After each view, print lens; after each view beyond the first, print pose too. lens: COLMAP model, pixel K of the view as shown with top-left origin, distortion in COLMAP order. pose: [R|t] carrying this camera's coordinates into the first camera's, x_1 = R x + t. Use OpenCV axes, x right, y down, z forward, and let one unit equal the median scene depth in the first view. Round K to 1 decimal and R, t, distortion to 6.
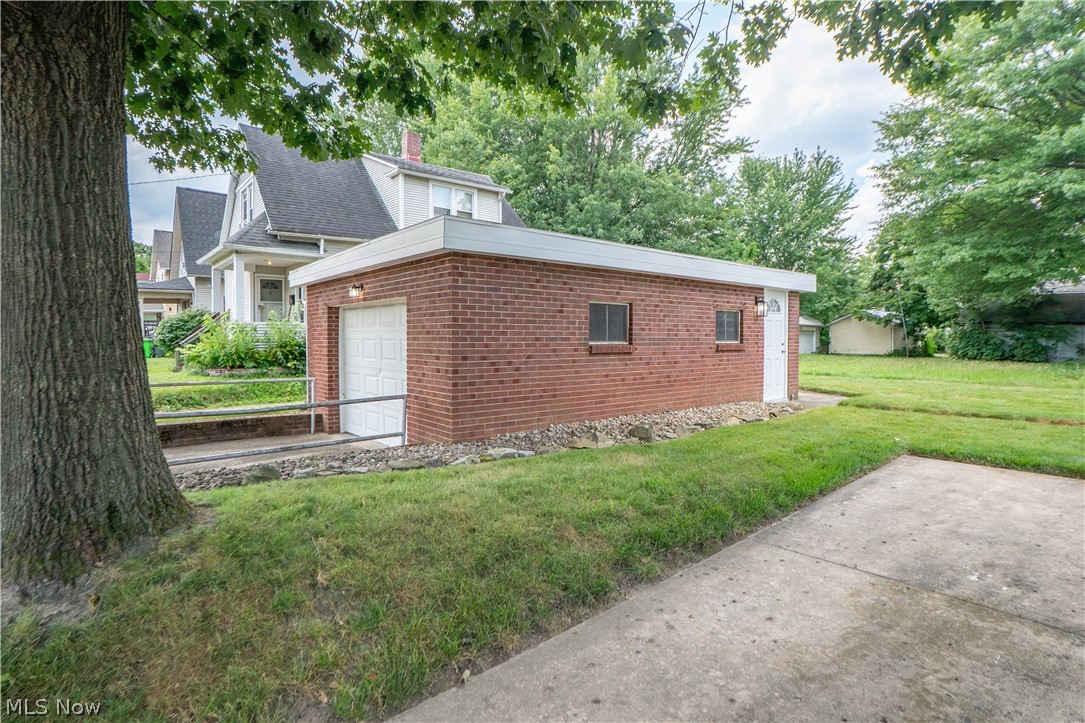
lens RADIAL K [[549.3, 0, 540.0], [0, 549.3, 328.5], [0, 0, 1]] dist [-0.029933, -0.000589]
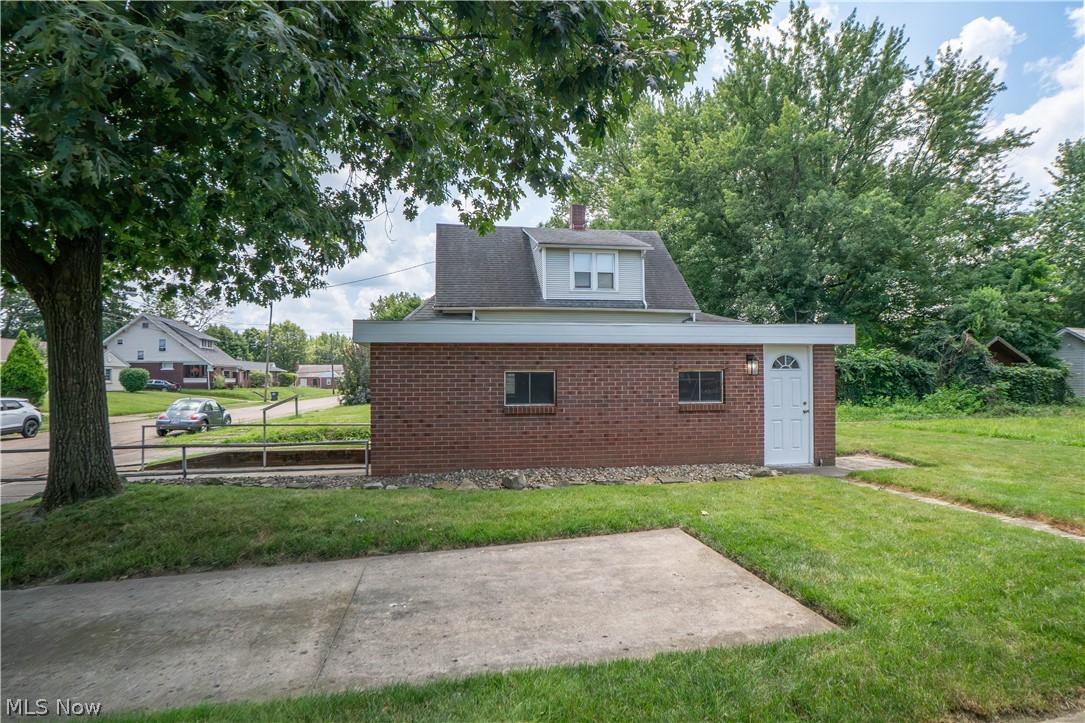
lens RADIAL K [[542.2, 0, 545.8], [0, 542.2, 343.1], [0, 0, 1]] dist [-0.025379, 0.000162]
pose [[0.866847, -0.036201, -0.497259, 0.773823], [0.013595, 0.998706, -0.049007, -0.051795], [0.498390, 0.035721, 0.866217, -0.004937]]
